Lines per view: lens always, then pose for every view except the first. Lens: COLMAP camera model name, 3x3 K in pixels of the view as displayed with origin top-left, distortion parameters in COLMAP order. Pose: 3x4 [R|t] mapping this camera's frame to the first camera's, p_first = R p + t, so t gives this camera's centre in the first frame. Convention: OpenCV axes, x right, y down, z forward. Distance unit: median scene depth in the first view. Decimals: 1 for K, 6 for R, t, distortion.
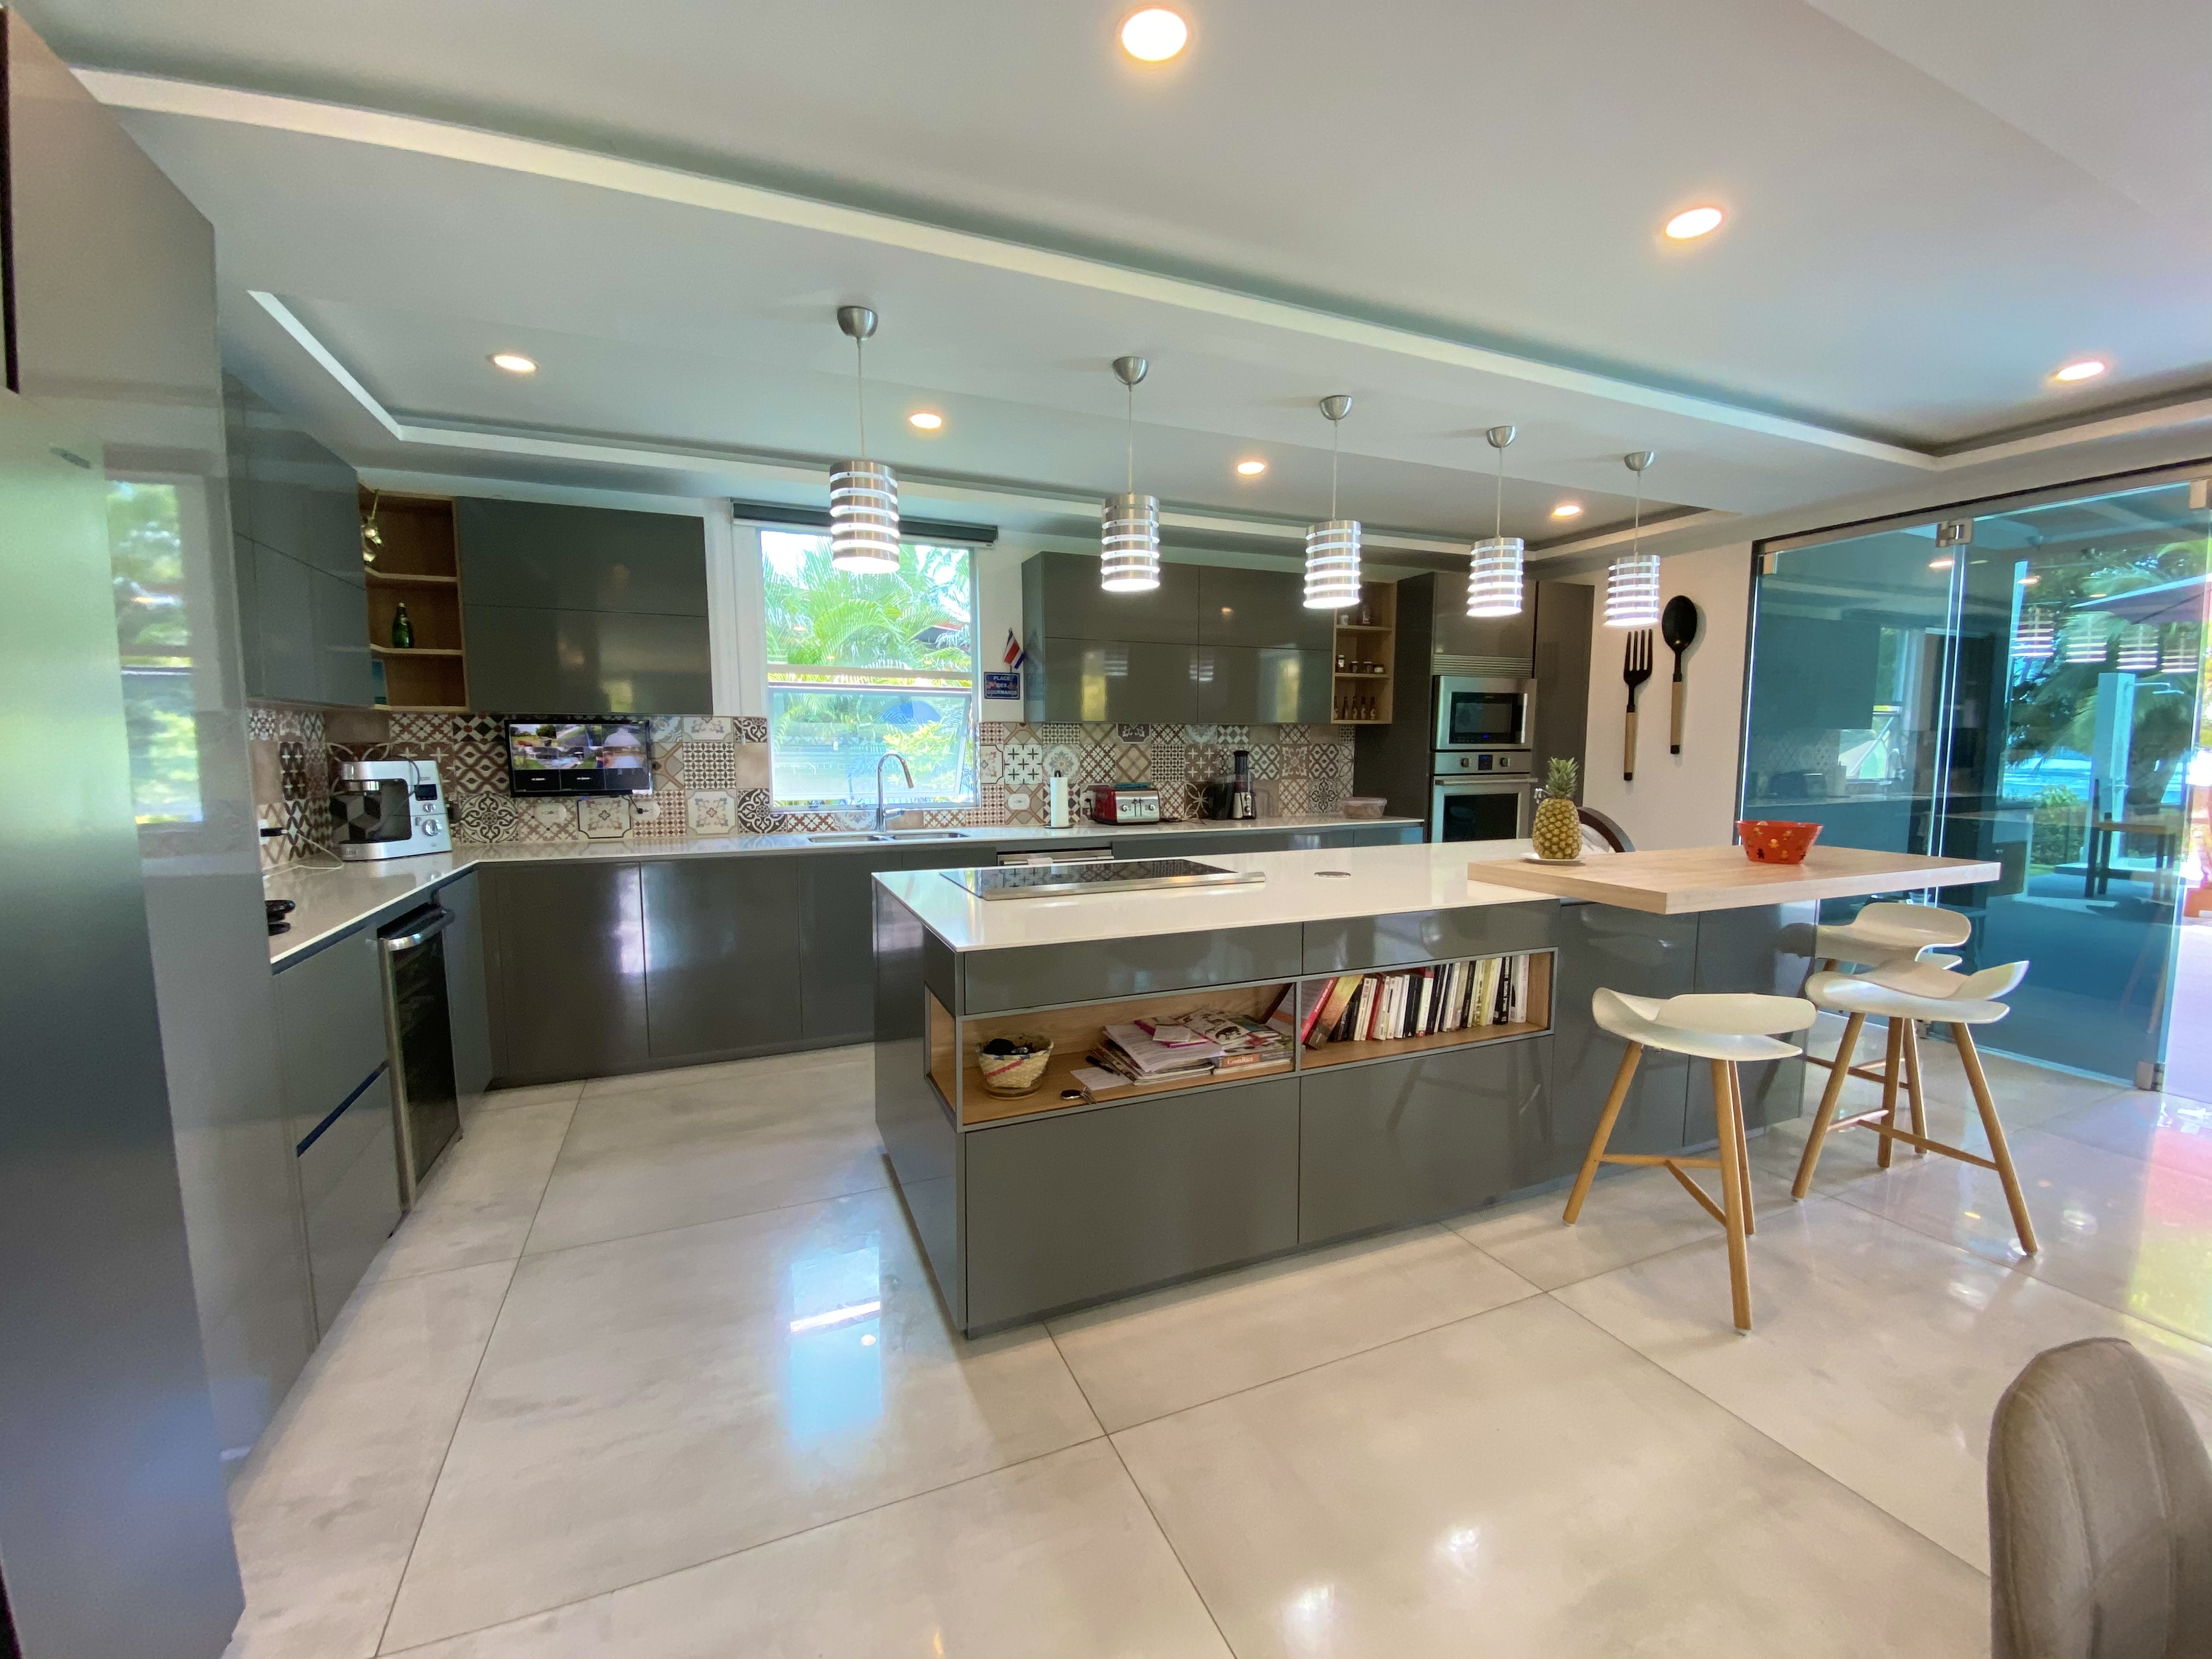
lens RADIAL K [[903.8, 0, 1104.3], [0, 903.8, 835.5], [0, 0, 1]] dist [0.022772, -0.013788]
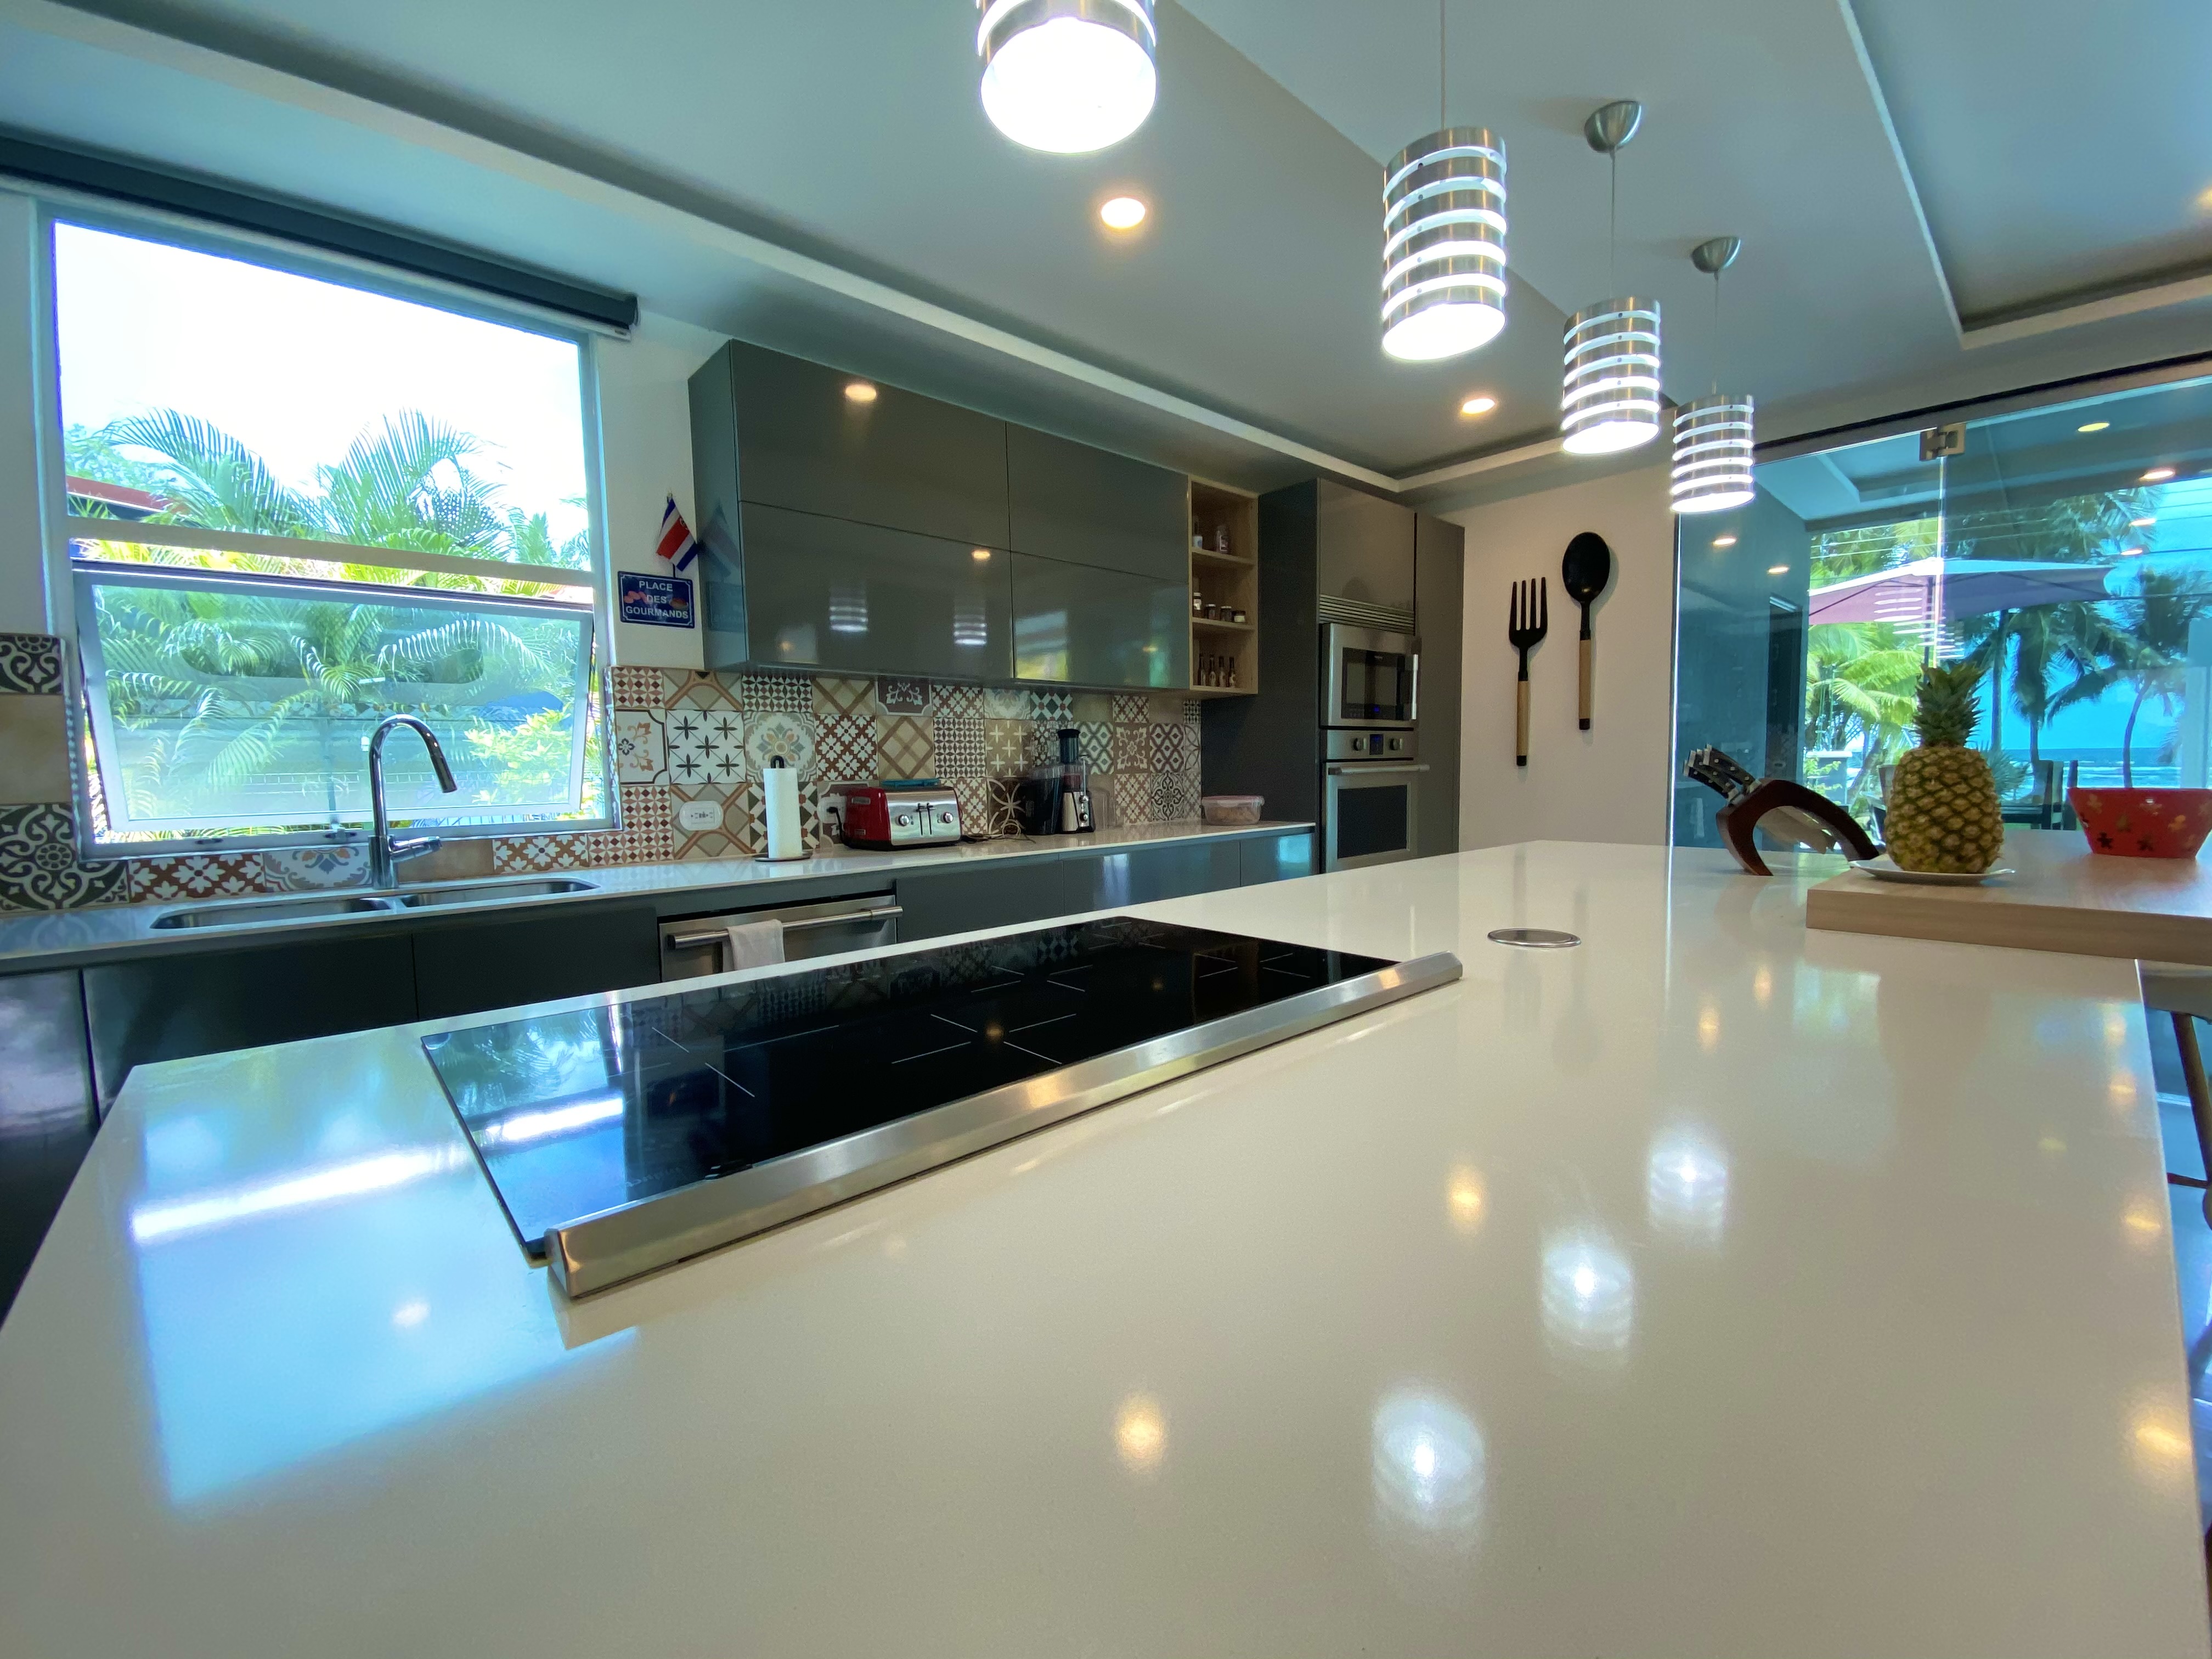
lens RADIAL K [[885.3, 0, 1106.0], [0, 885.3, 829.5], [0, 0, 1]] dist [0.032222, -0.025735]
pose [[0.943772, -0.040541, 0.328103, -0.038540], [0.051456, 0.998371, -0.024650, -0.003524], [-0.326569, 0.040146, 0.944320, 0.393811]]
